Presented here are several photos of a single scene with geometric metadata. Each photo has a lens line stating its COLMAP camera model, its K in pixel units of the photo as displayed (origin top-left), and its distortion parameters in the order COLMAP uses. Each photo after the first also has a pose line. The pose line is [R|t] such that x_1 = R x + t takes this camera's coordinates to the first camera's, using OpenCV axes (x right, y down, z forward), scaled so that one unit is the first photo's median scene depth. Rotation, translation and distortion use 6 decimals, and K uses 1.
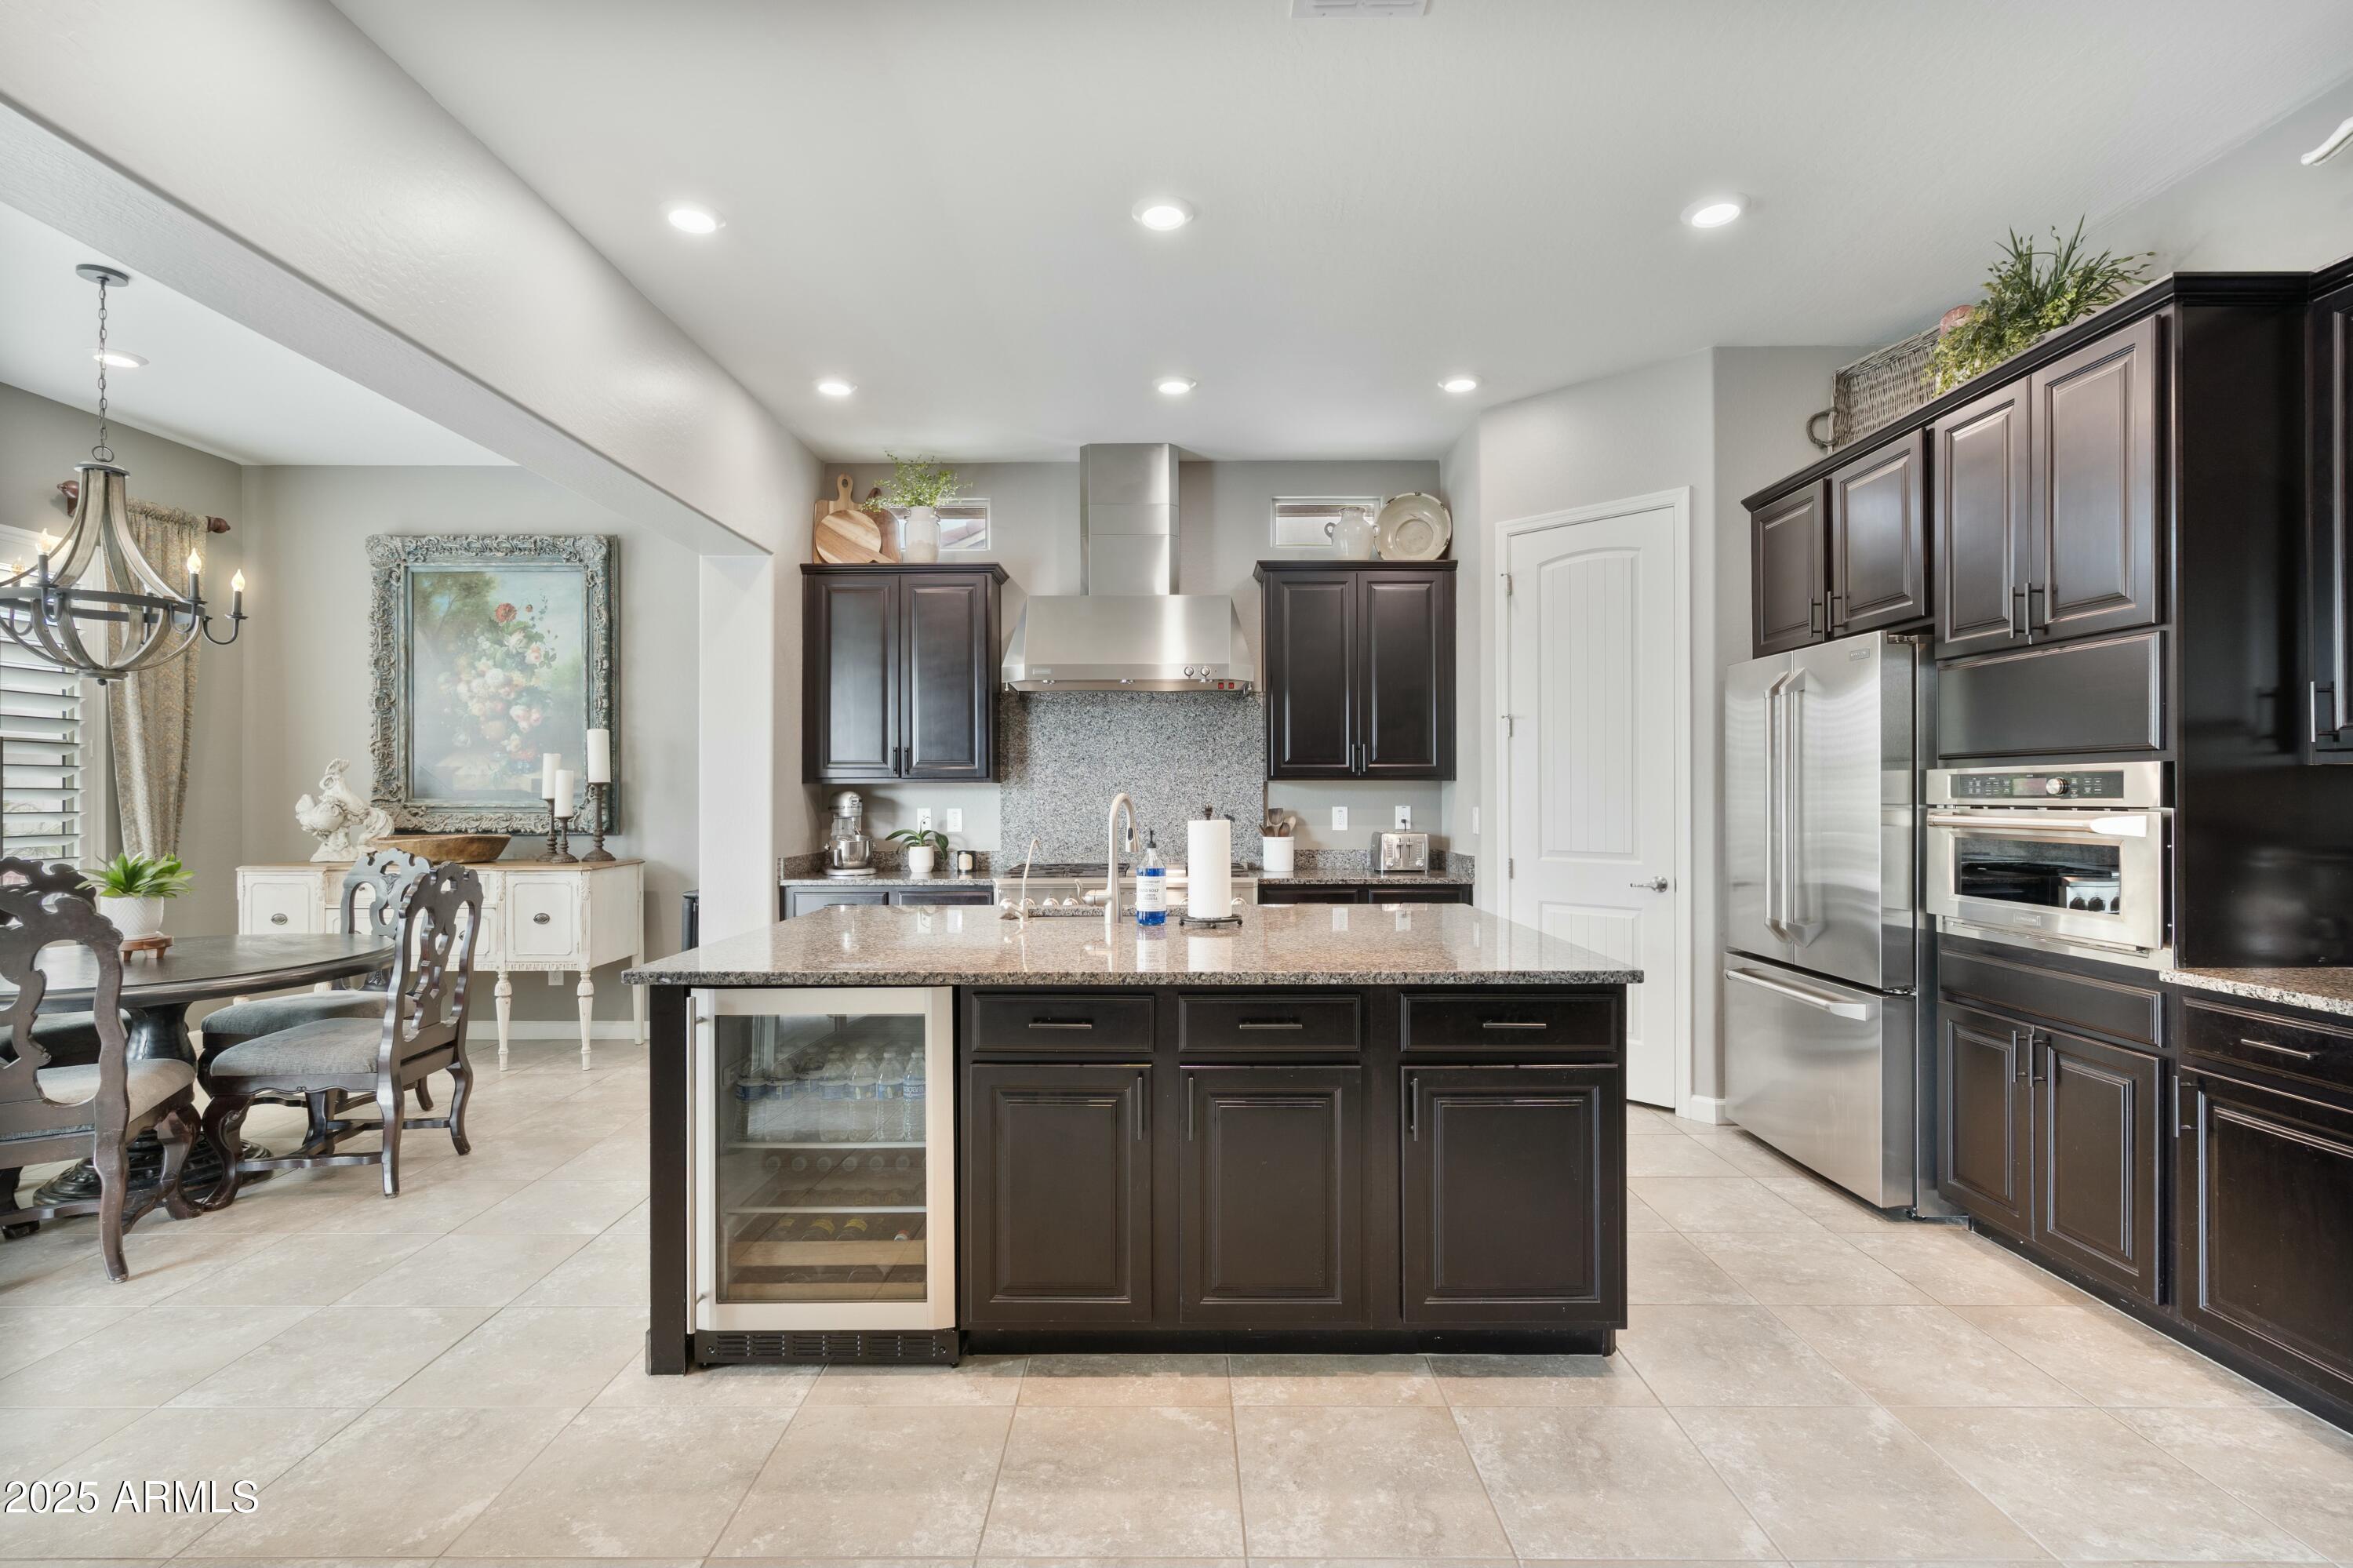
lens RADIAL K [[1085.1, 0, 1167.8], [0, 1085.1, 787.8], [0, 0, 1]] dist [-0.004202, 0.003710]
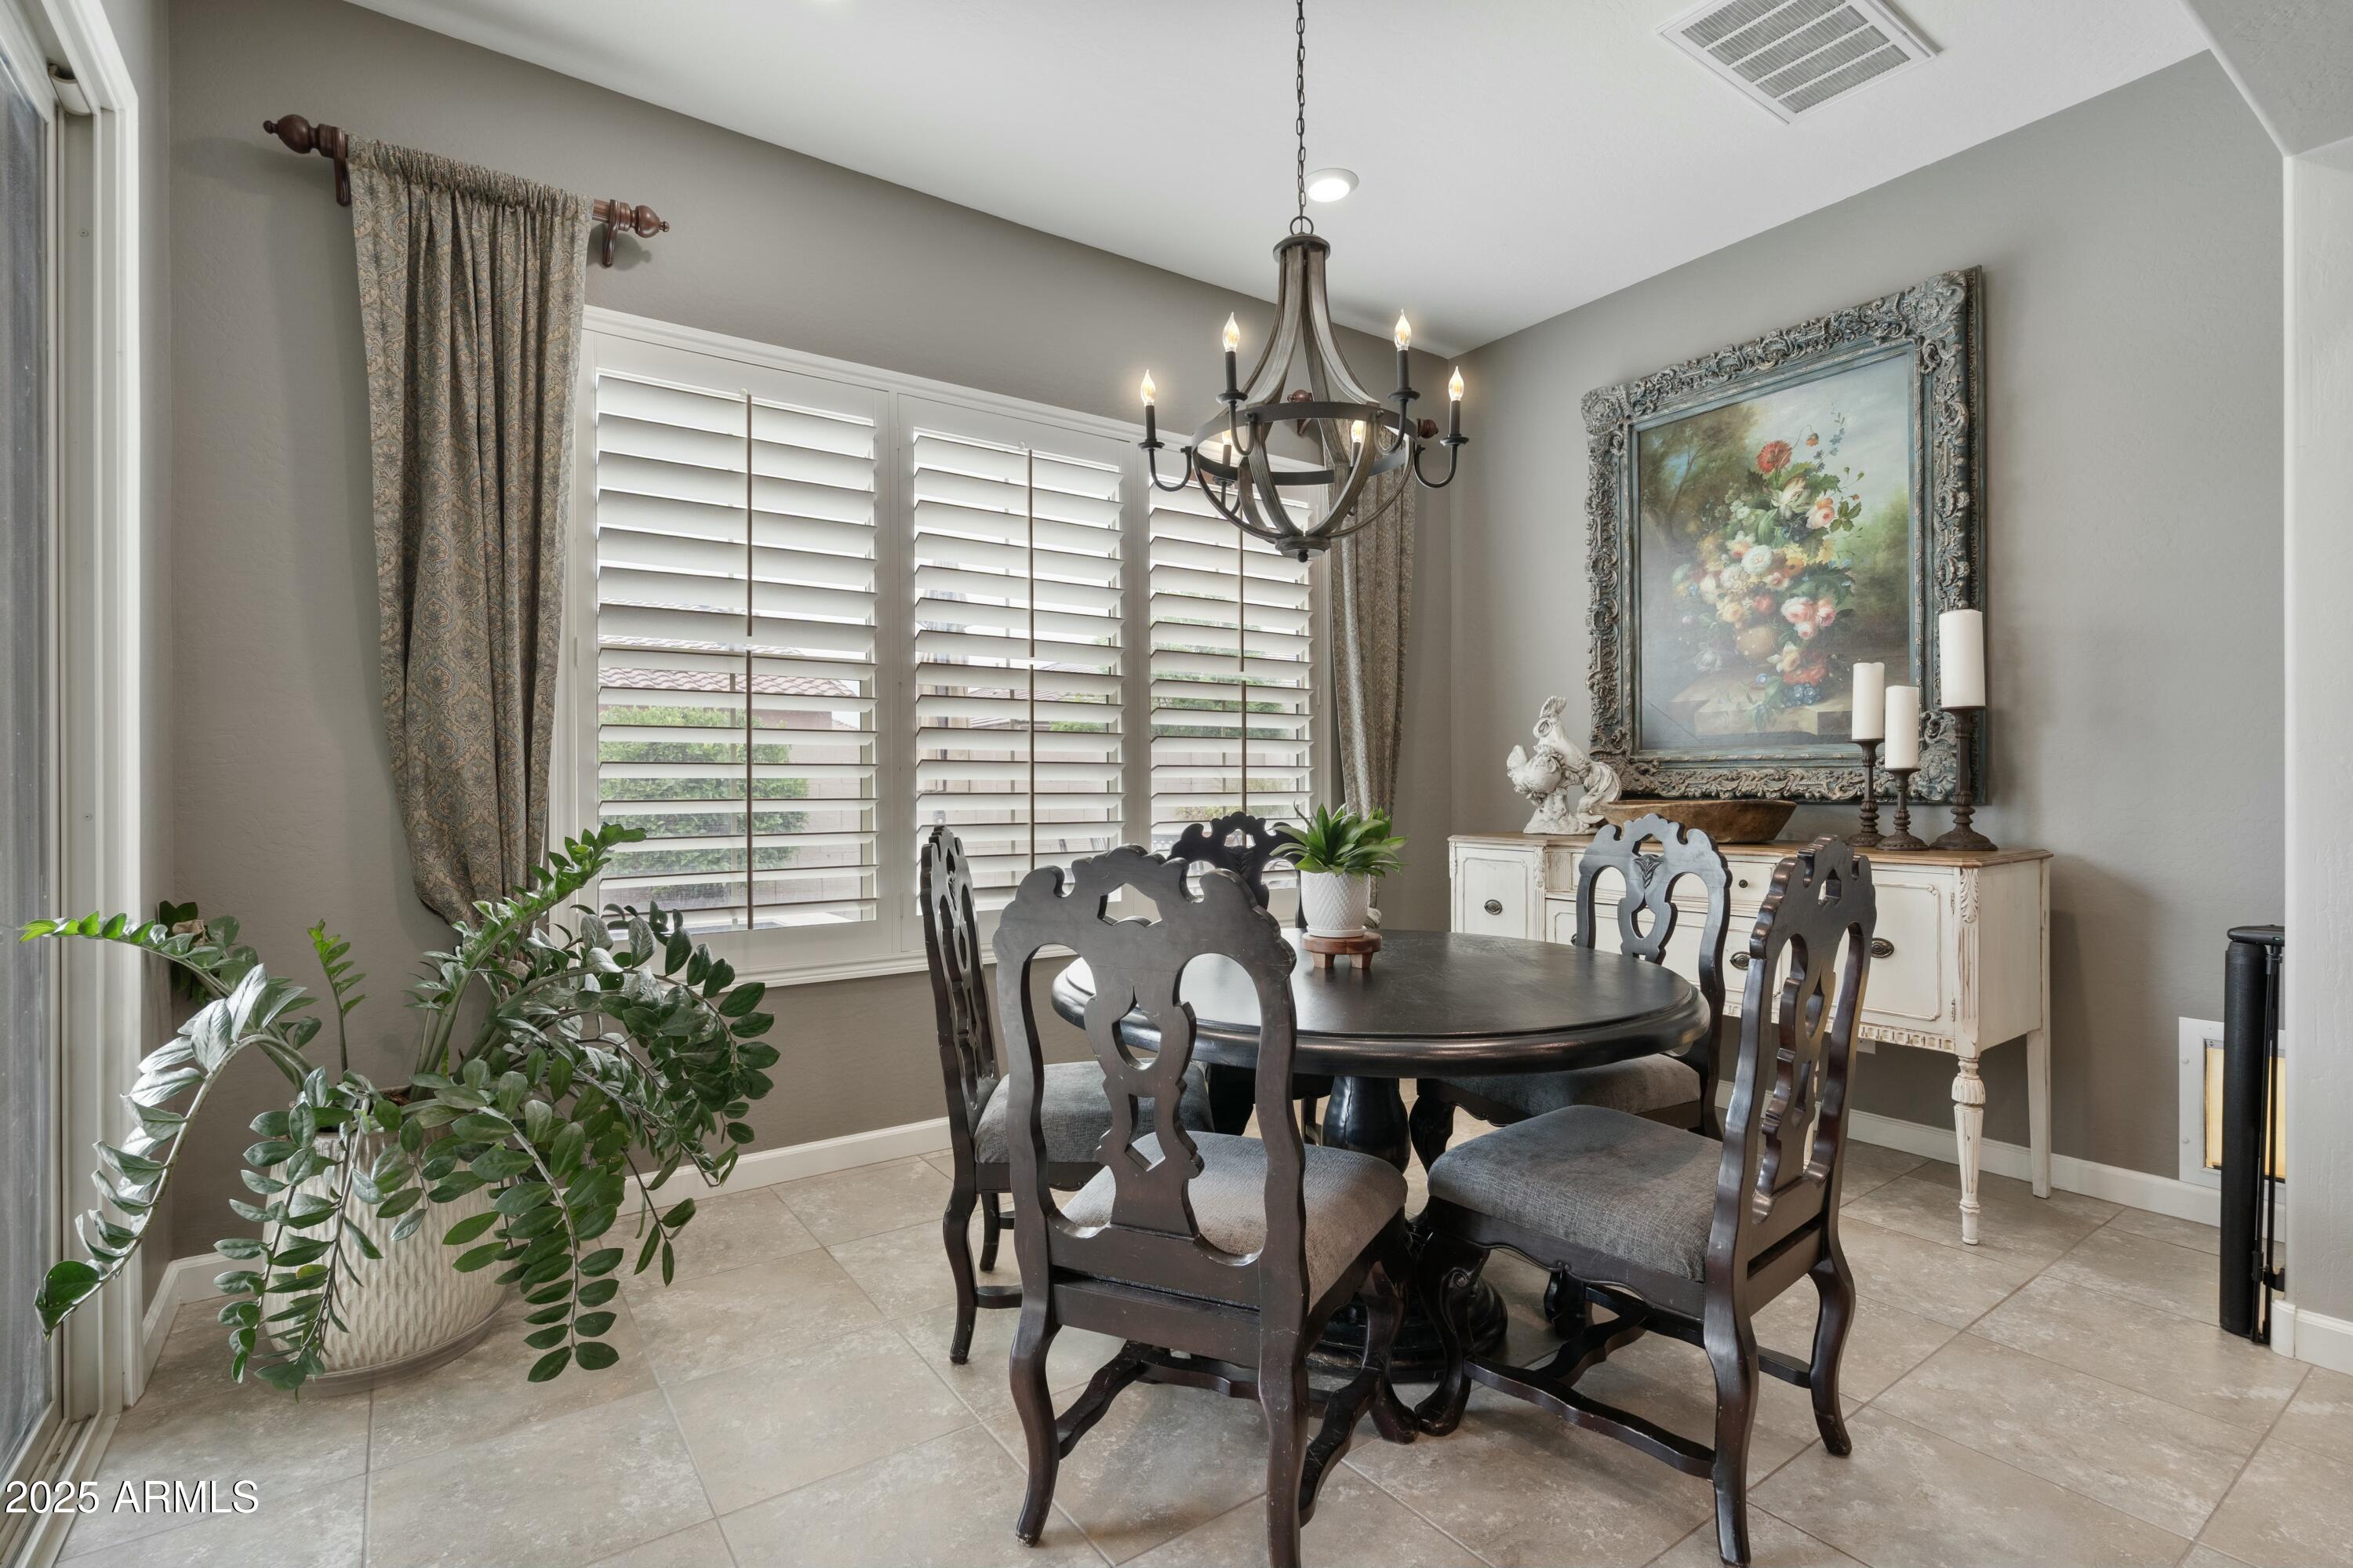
lens RADIAL K [[1085.1, 0, 1174.2], [0, 1085.1, 789.6], [0, 0, 1]] dist [-0.004202, 0.003710]
pose [[0.584129, 0.001976, -0.811659, -0.315588], [0.007697, 0.999939, 0.007974, 0.029808], [0.811624, -0.010905, 0.584078, 0.355270]]
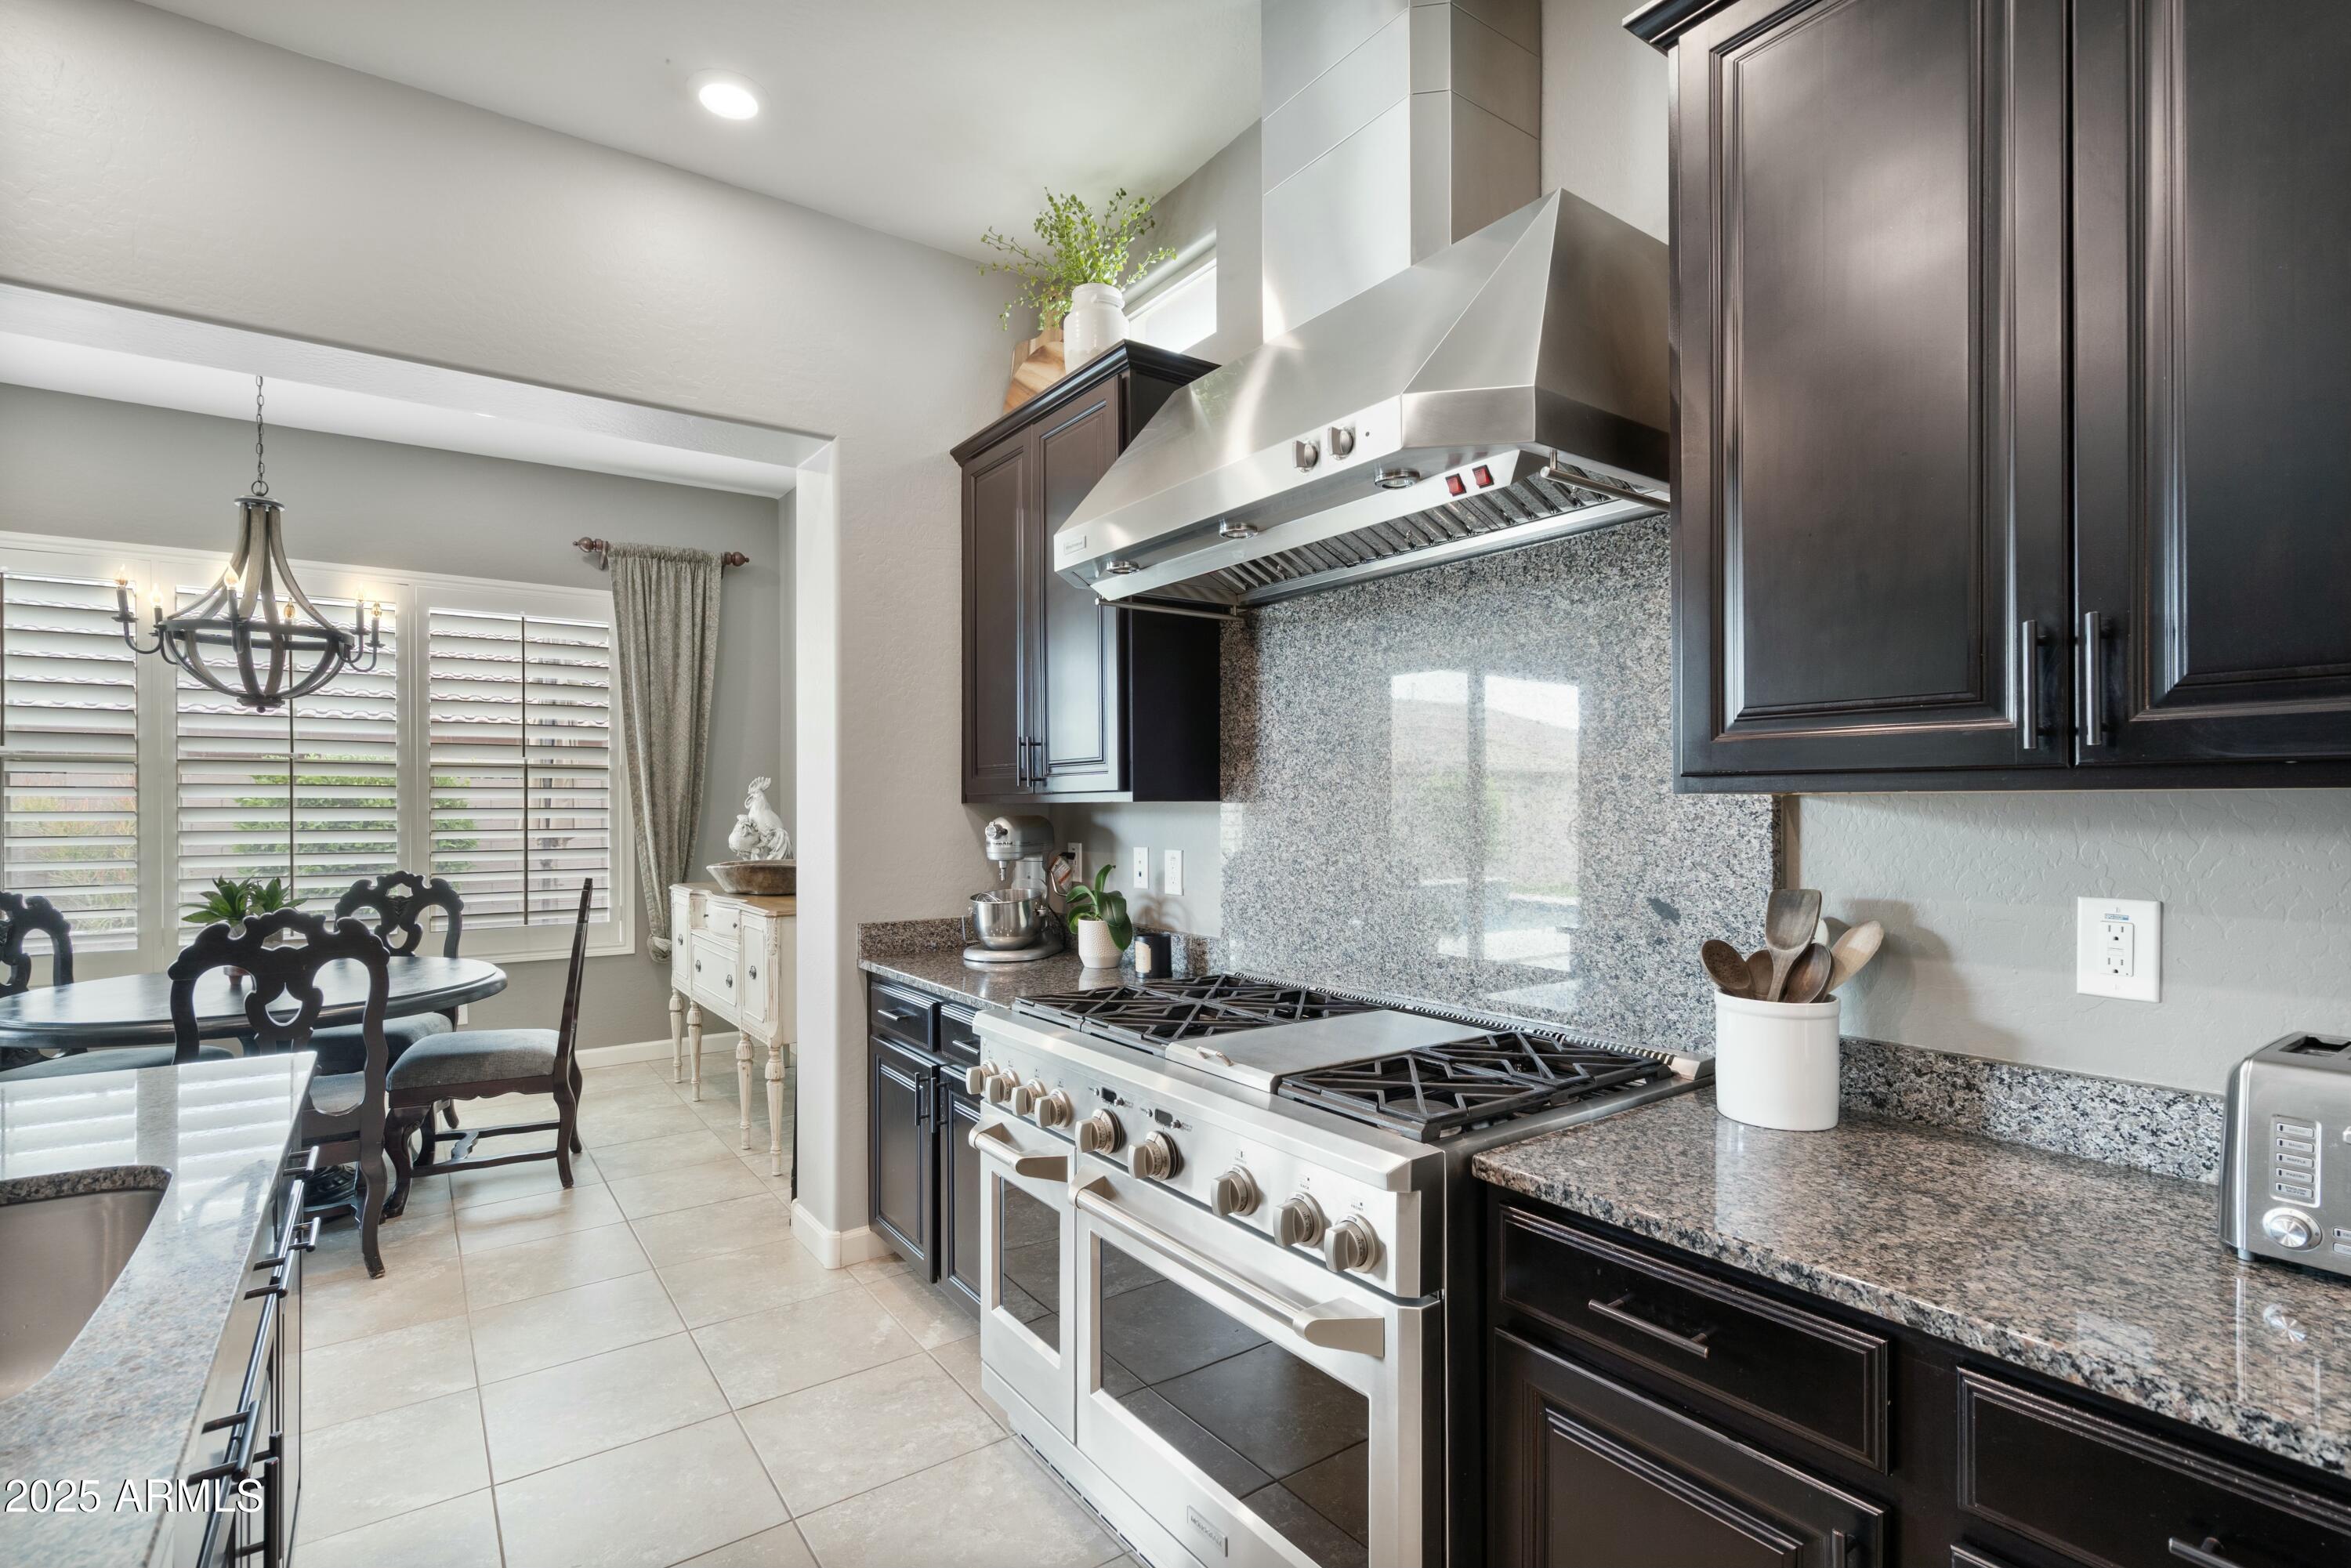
lens RADIAL K [[1084.1, 0, 1181.1], [0, 1084.1, 805.9], [0, 0, 1]] dist [-0.004202, 0.003710]
pose [[0.591628, 0.002434, -0.806207, 0.242241], [0.003643, 0.999977, 0.005692, -0.005349], [0.806203, -0.006304, 0.591606, 0.737217]]
